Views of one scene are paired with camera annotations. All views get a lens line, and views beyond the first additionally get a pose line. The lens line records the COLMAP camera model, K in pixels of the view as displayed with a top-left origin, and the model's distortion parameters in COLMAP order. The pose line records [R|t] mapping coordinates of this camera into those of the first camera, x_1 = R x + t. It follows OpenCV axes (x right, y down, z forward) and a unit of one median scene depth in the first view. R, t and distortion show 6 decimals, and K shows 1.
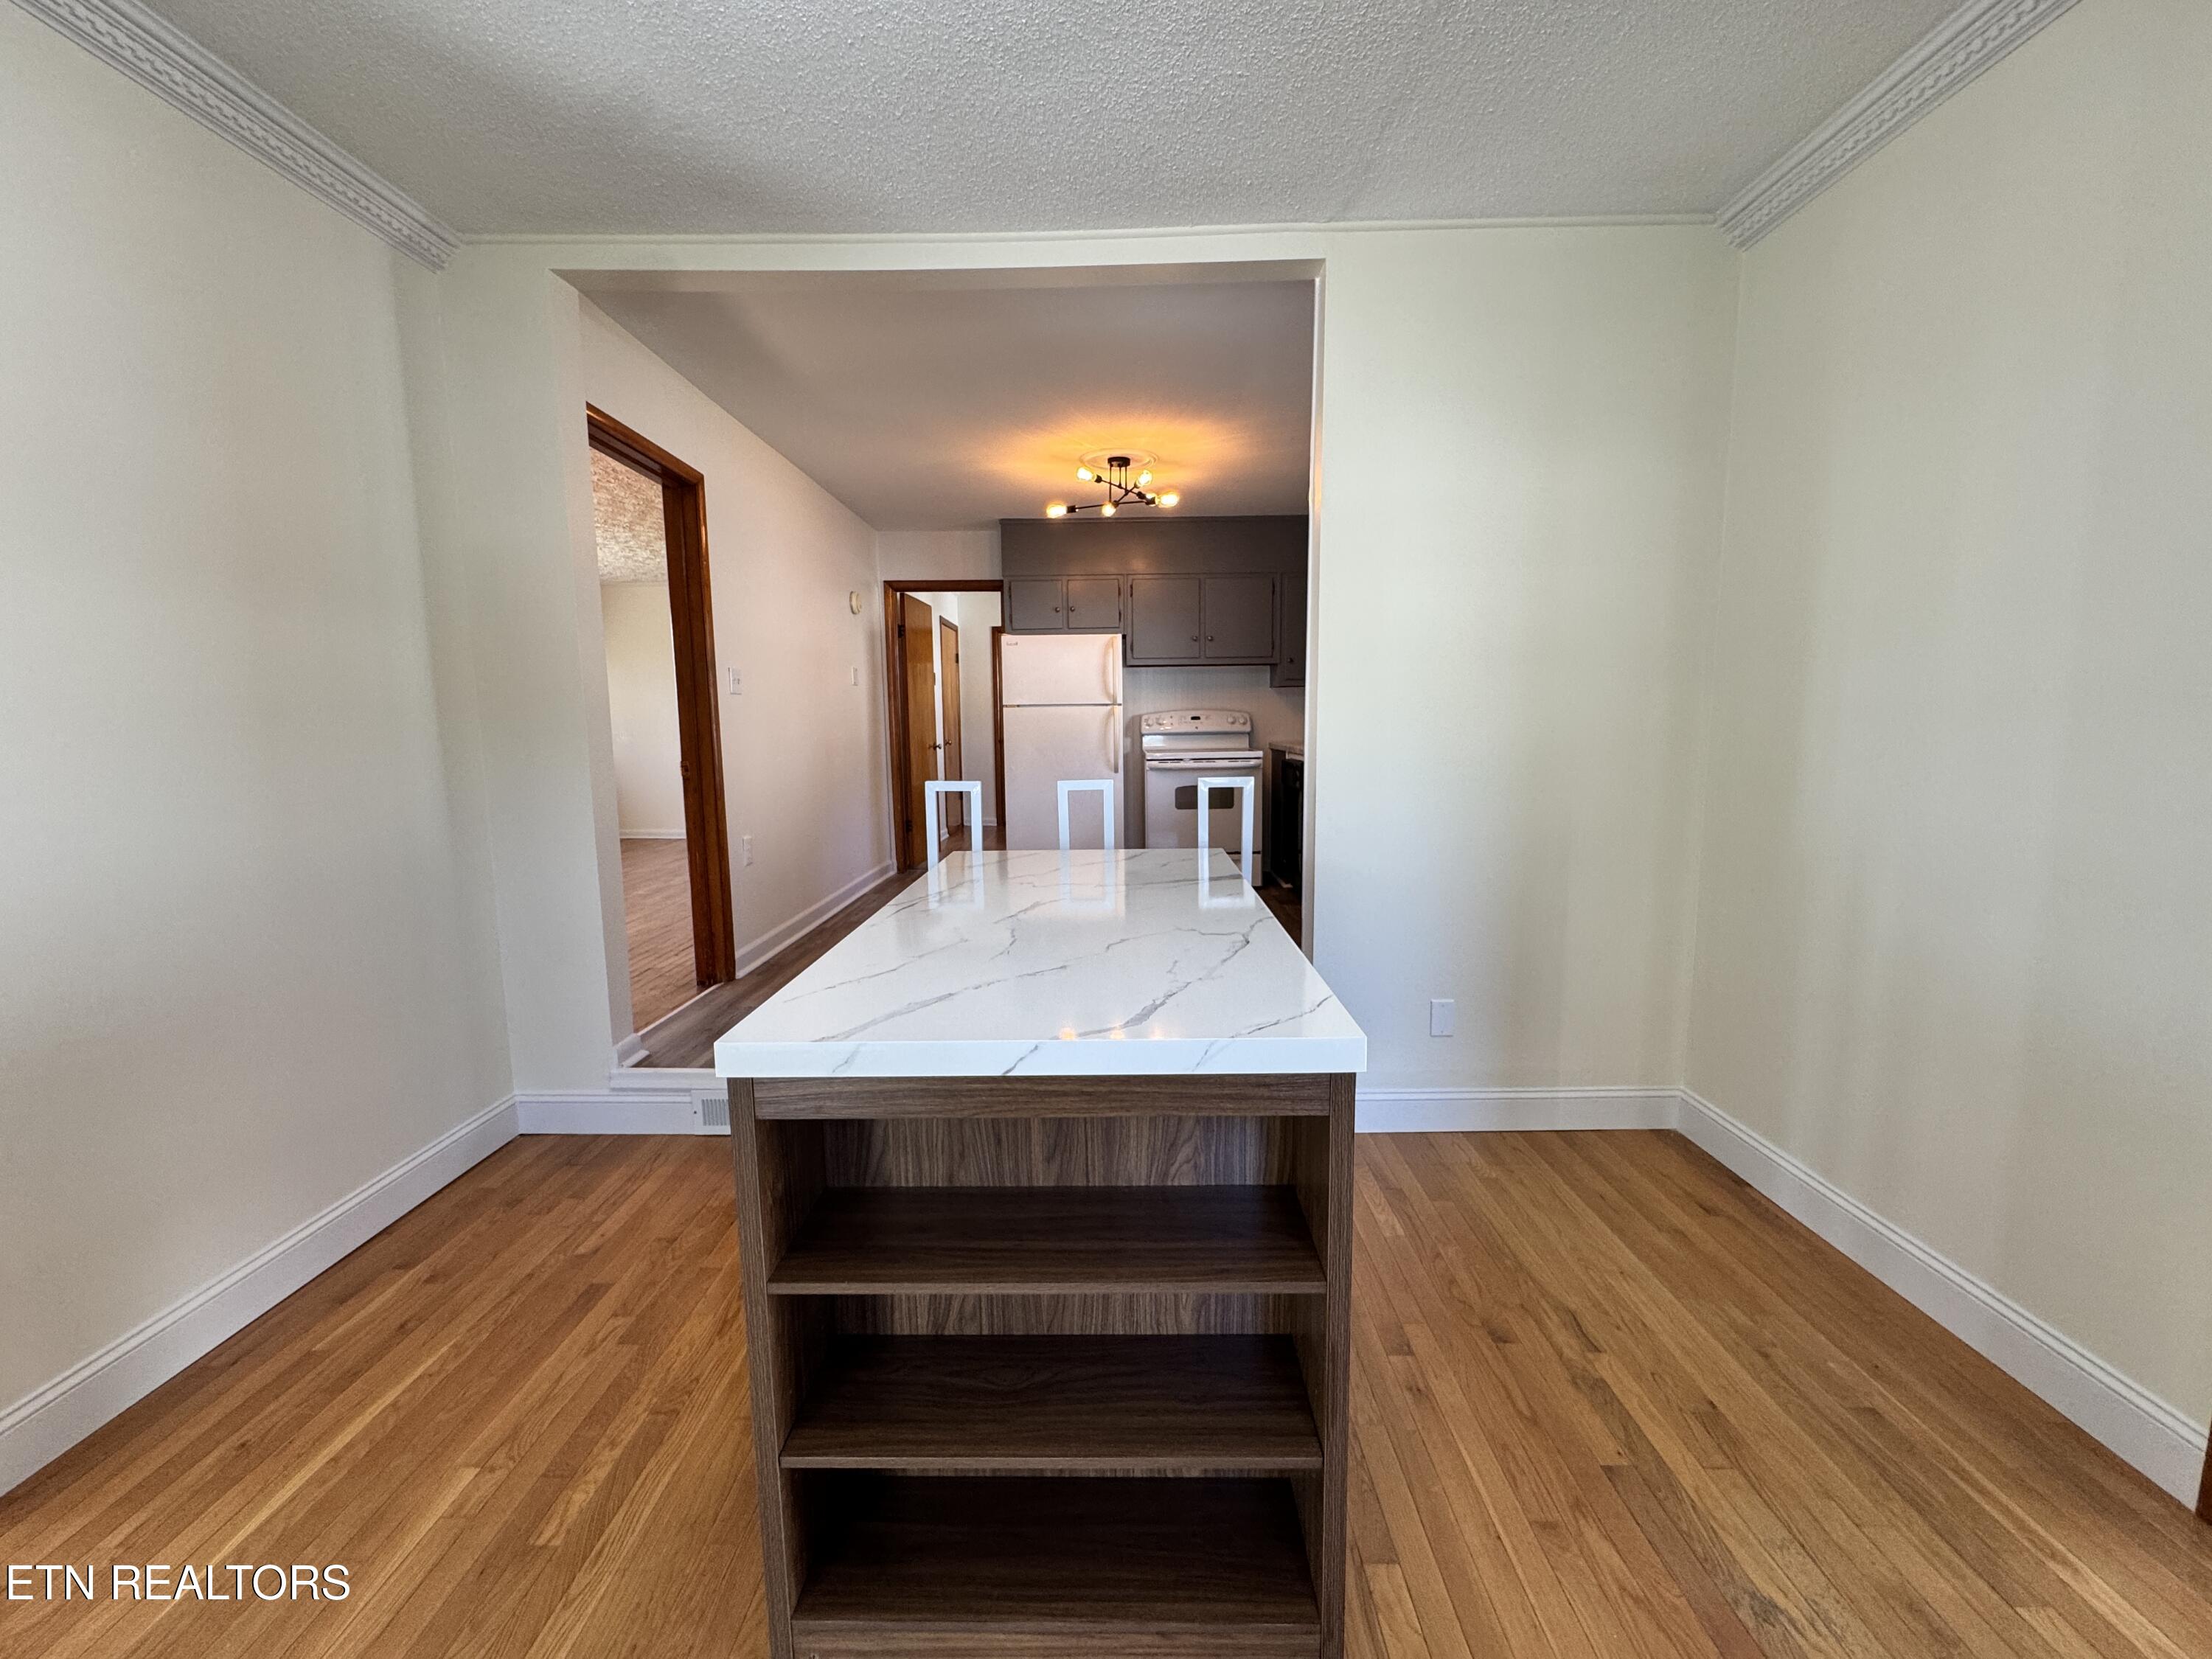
lens RADIAL K [[871.9, 0, 1106.0], [0, 871.9, 829.5], [0, 0, 1]] dist [0.000192, 0.000055]
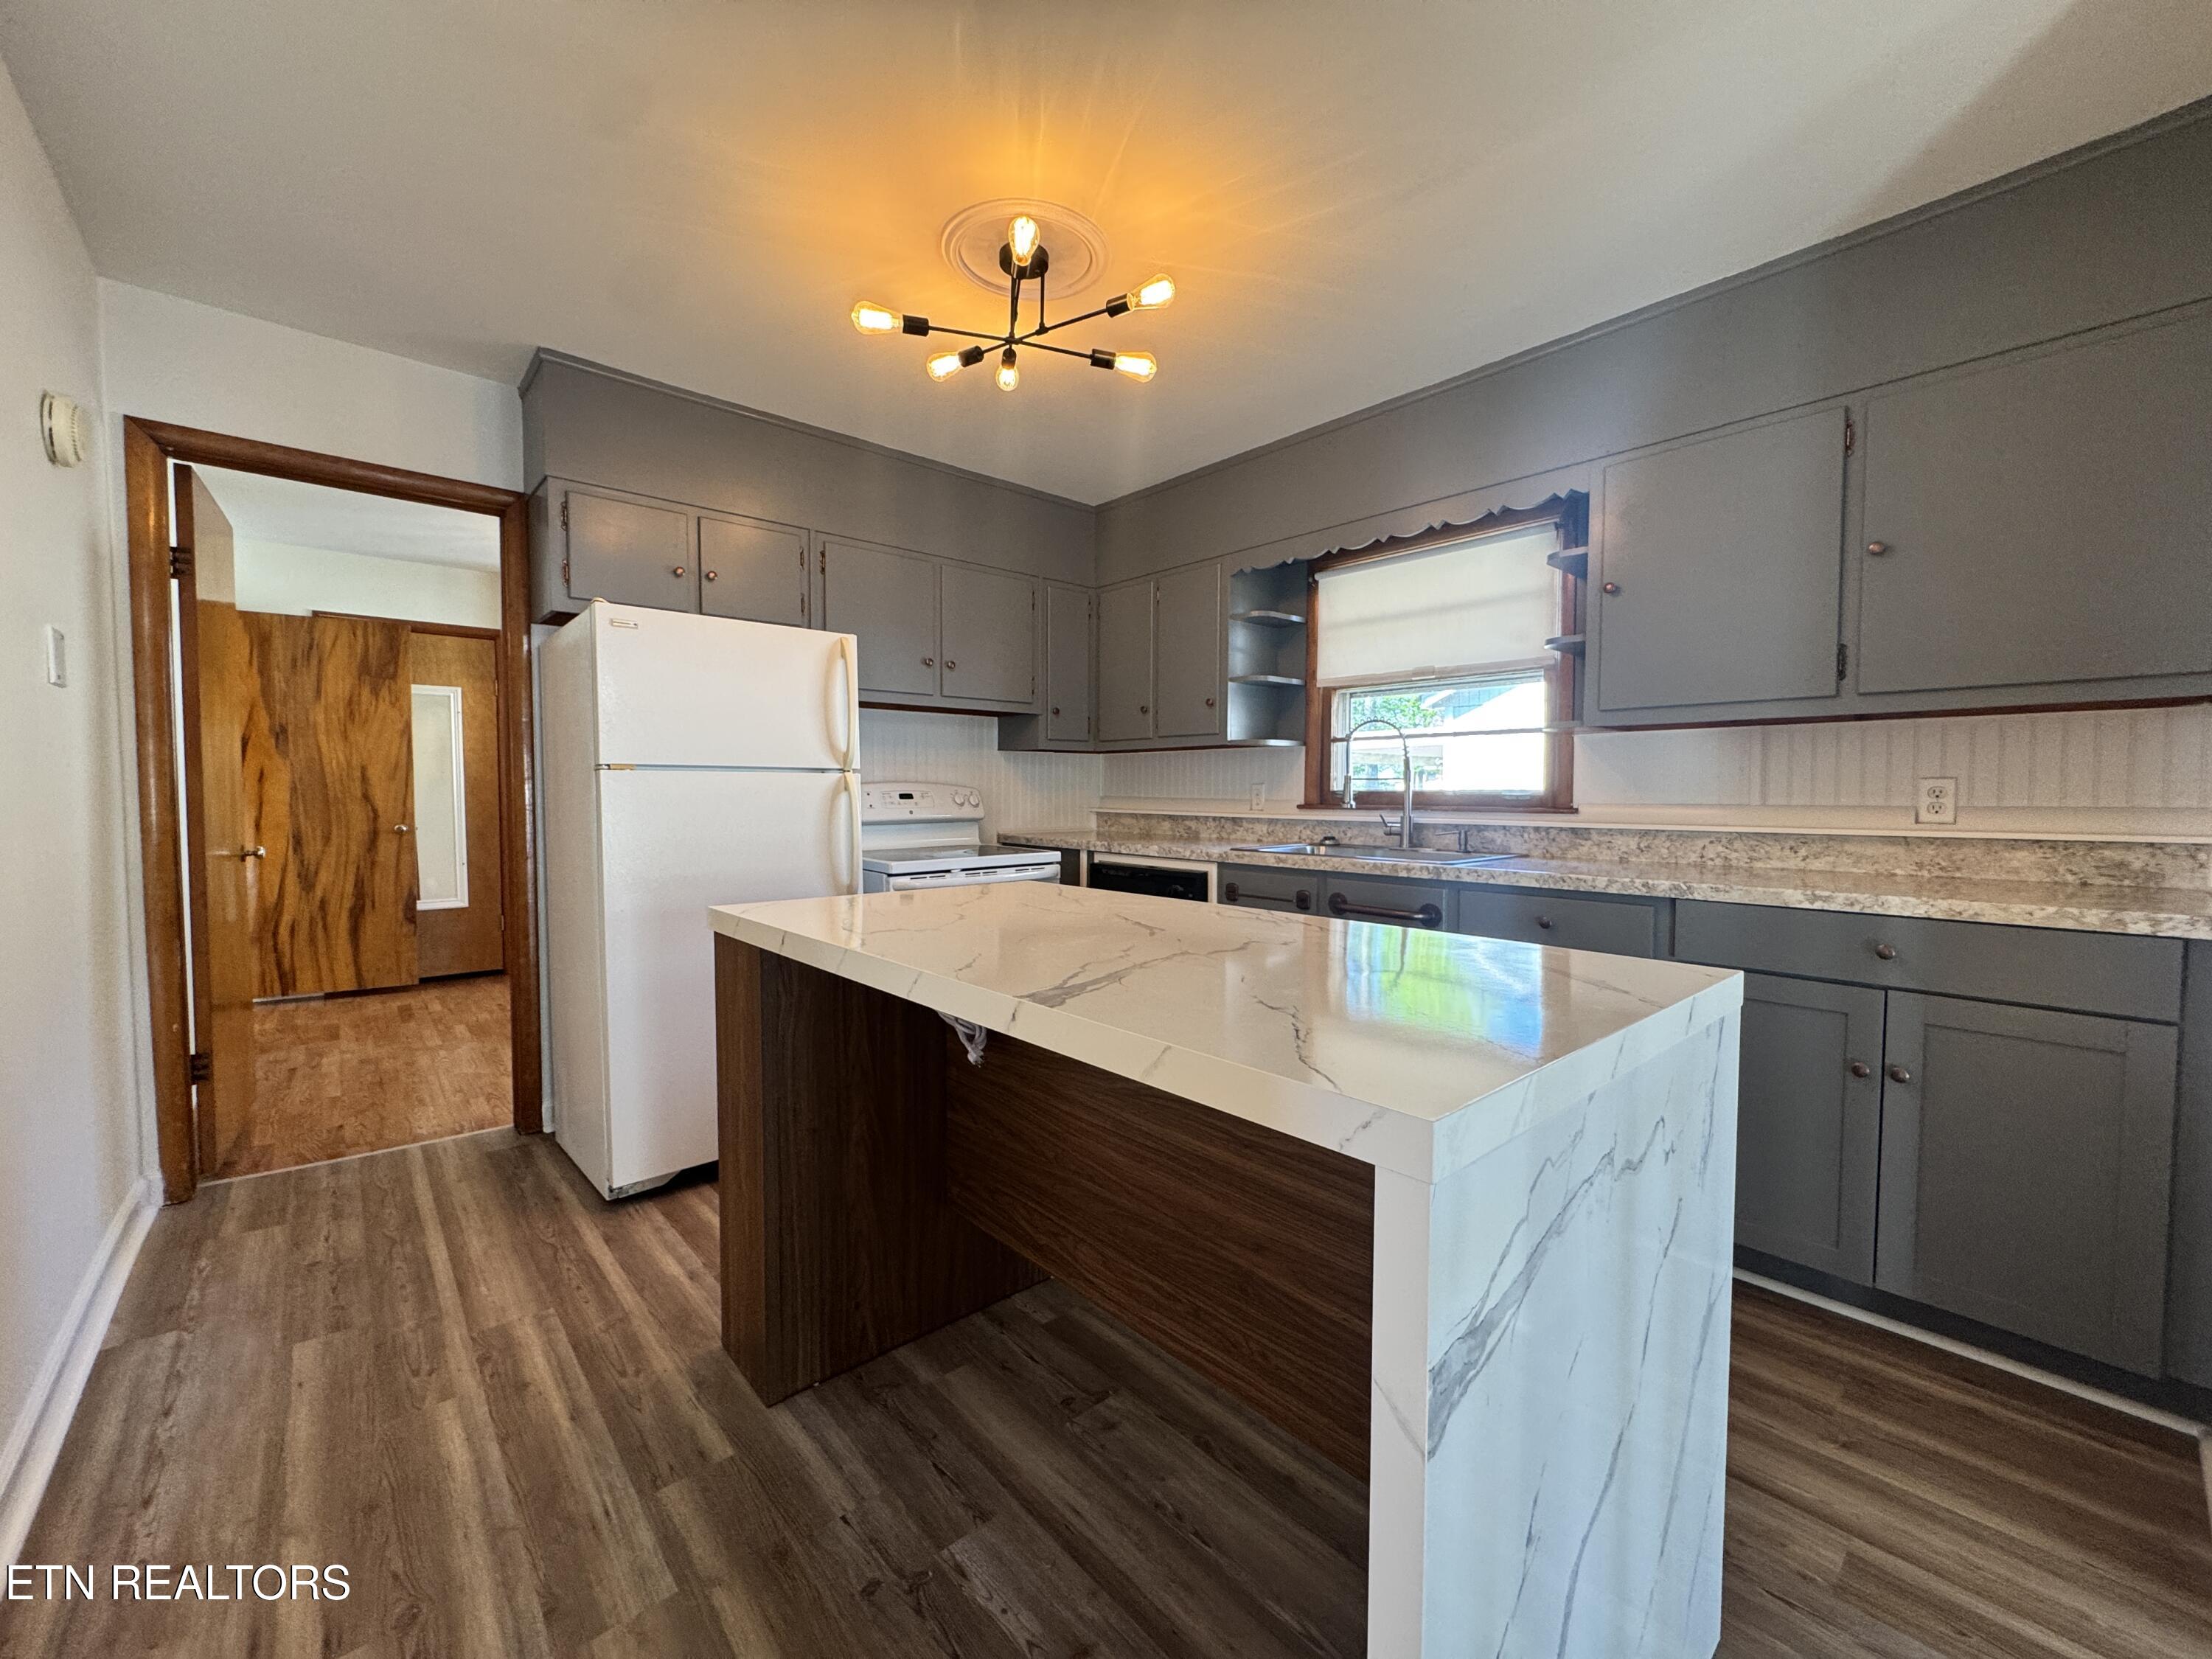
lens RADIAL K [[871.9, 0, 1106.0], [0, 871.9, 829.5], [0, 0, 1]] dist [0.000192, 0.000055]
pose [[0.752314, -0.015891, 0.658613, -0.204569], [0.073735, 0.995459, -0.060208, -0.064483], [-0.654666, 0.093858, 0.750069, 0.505883]]
